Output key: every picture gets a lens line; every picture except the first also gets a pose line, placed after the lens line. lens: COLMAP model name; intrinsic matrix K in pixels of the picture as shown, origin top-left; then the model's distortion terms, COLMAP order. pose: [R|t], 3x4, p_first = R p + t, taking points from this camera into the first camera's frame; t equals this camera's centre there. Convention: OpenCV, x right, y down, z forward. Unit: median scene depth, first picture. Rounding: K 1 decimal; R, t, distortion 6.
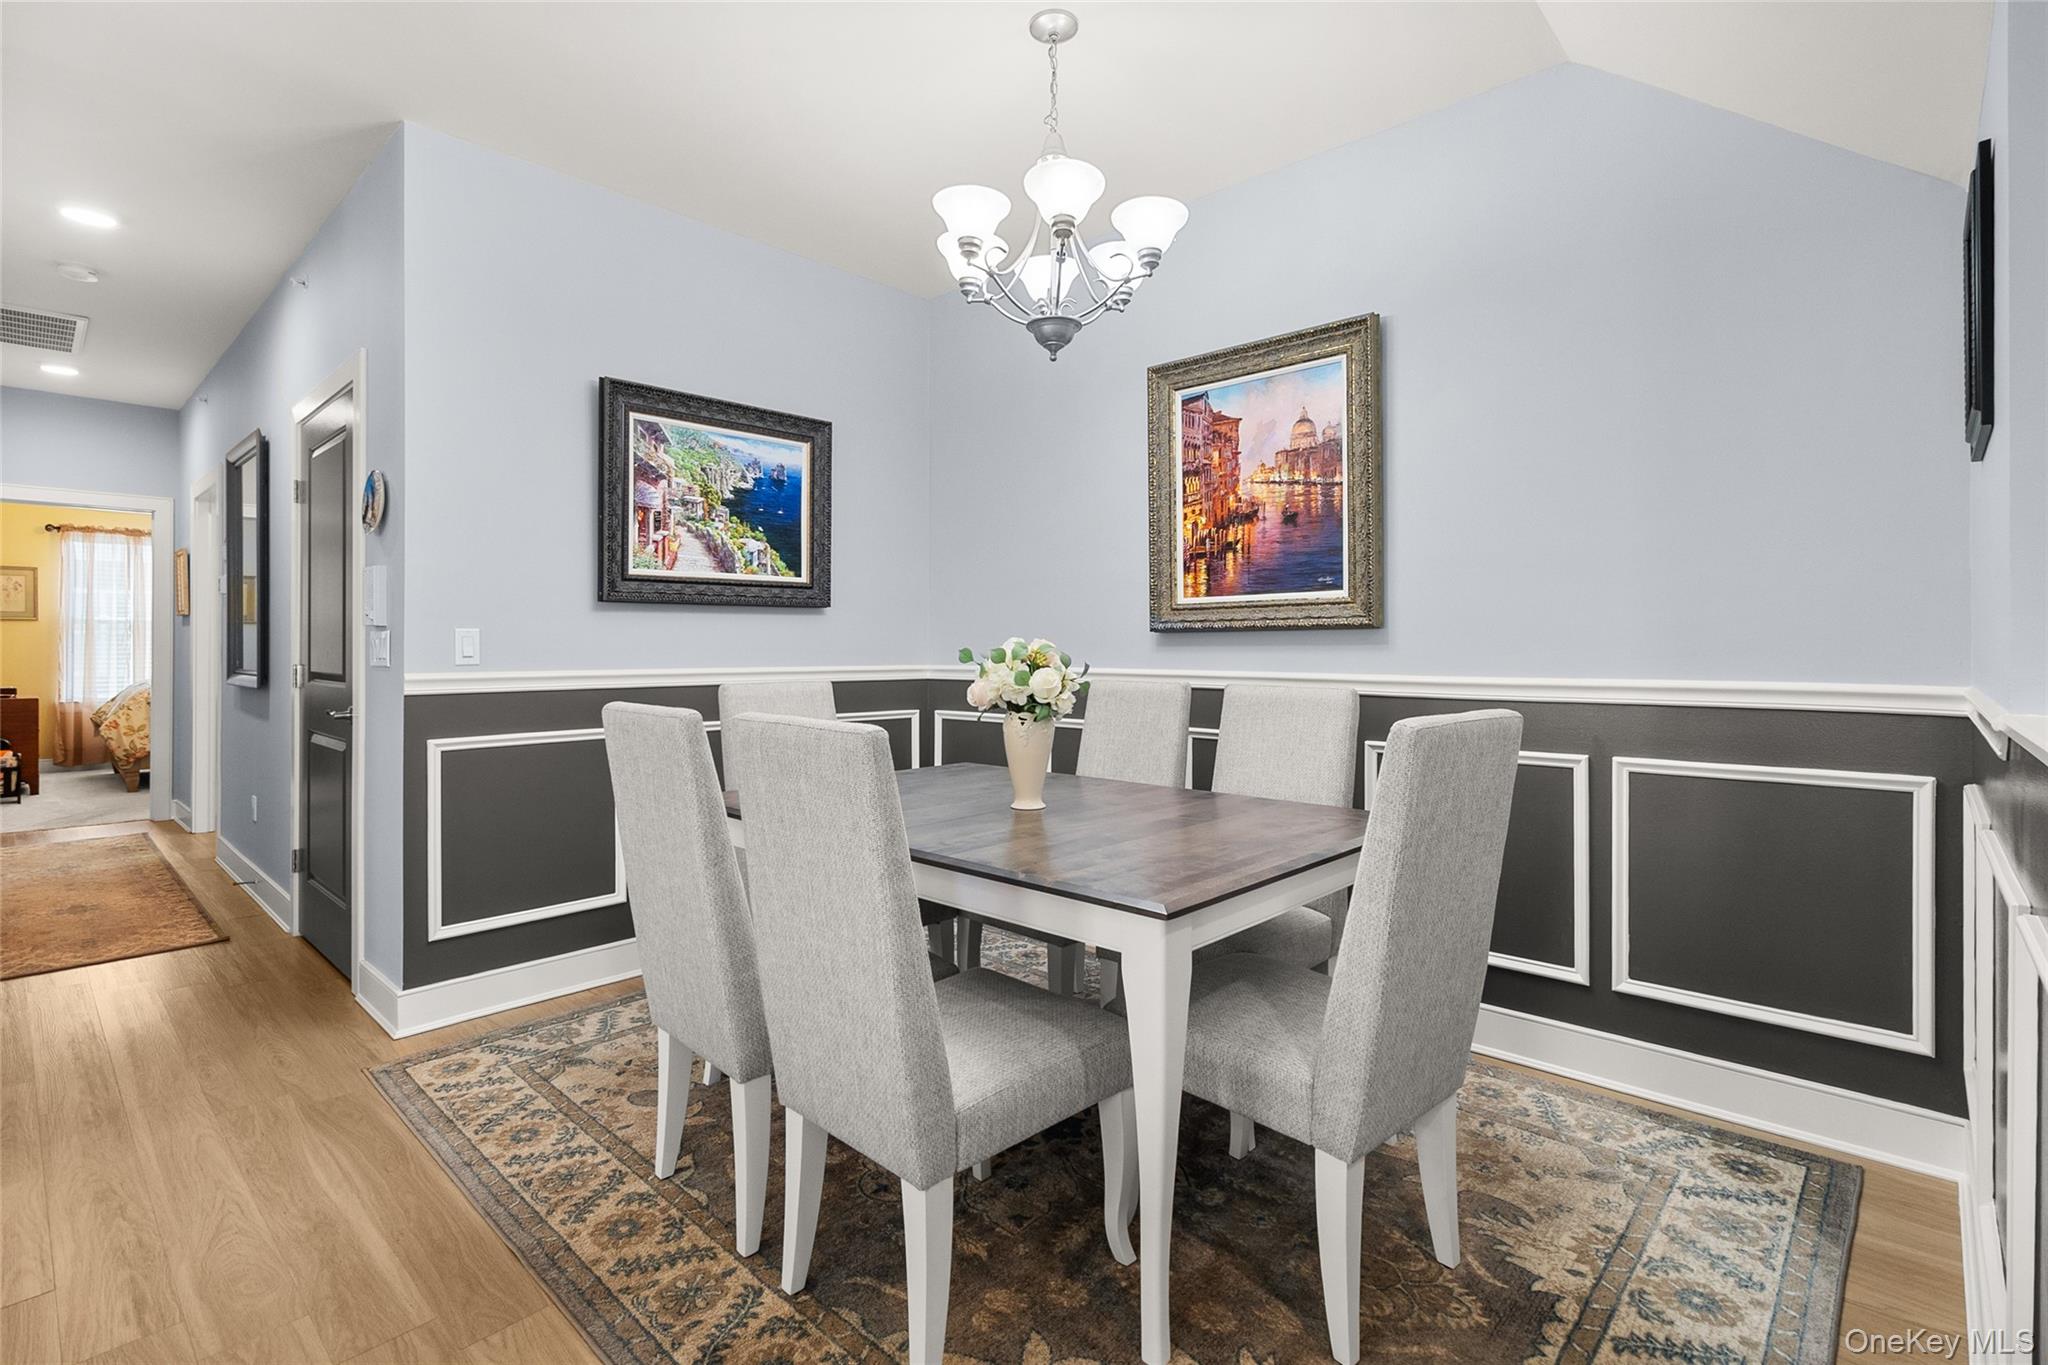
lens RADIAL K [[952.0, 0, 1026.5], [0, 952.0, 646.1], [0, 0, 1]] dist [-0.001493, -0.000300]
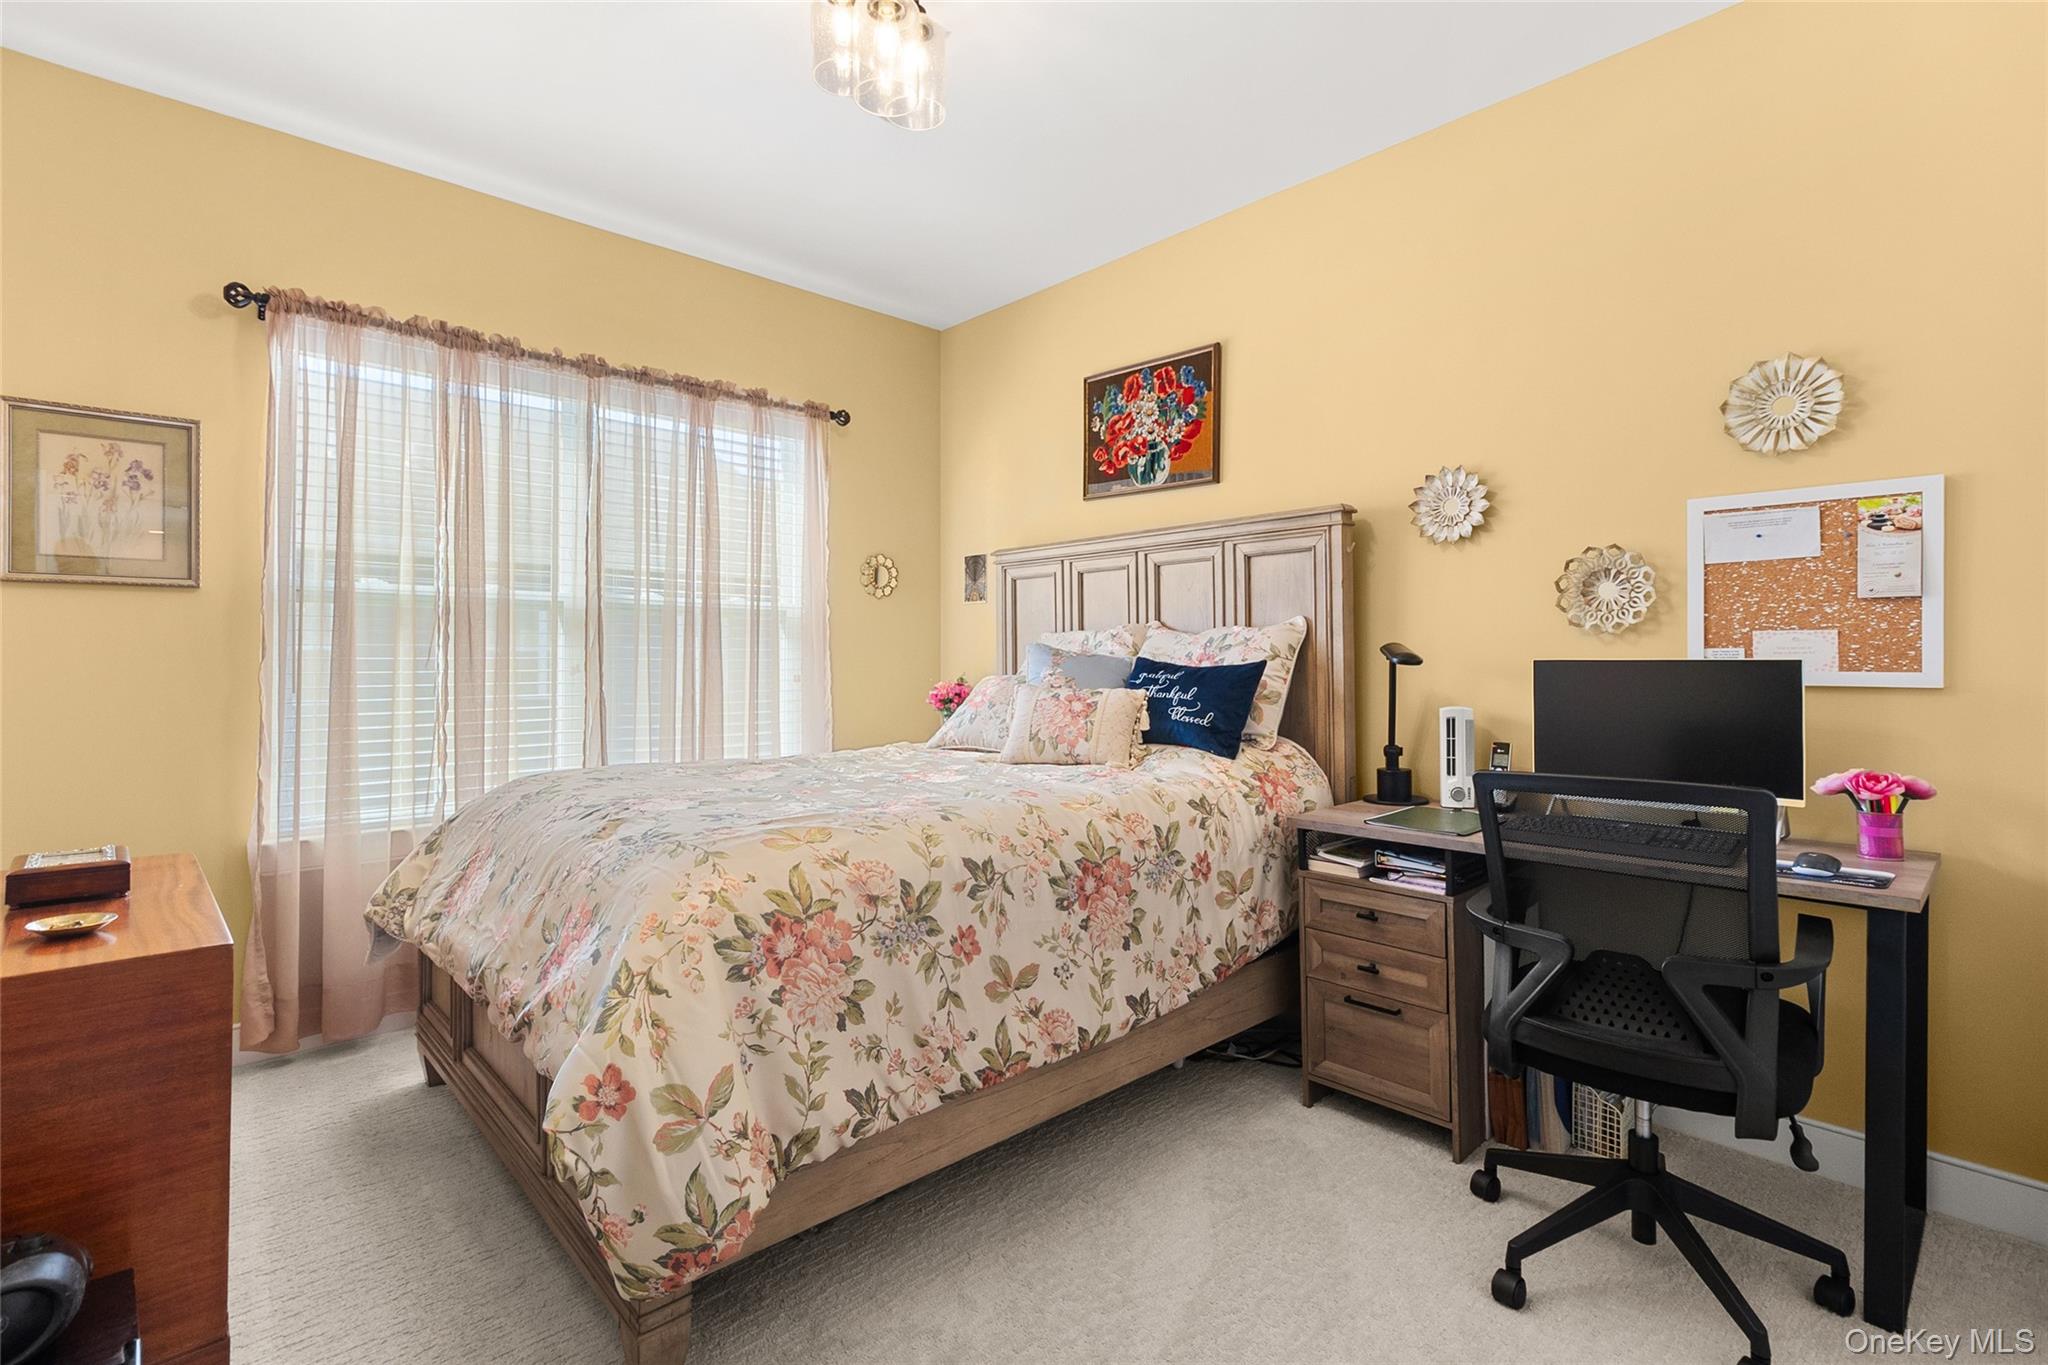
lens RADIAL K [[952.0, 0, 1017.1], [0, 952.0, 666.8], [0, 0, 1]] dist [-0.001493, -0.000300]
pose [[0.997123, -0.000404, -0.075796, -0.739943], [-0.000176, 0.999971, -0.007647, 0.001069], [0.075797, 0.007638, 0.997094, 0.700520]]
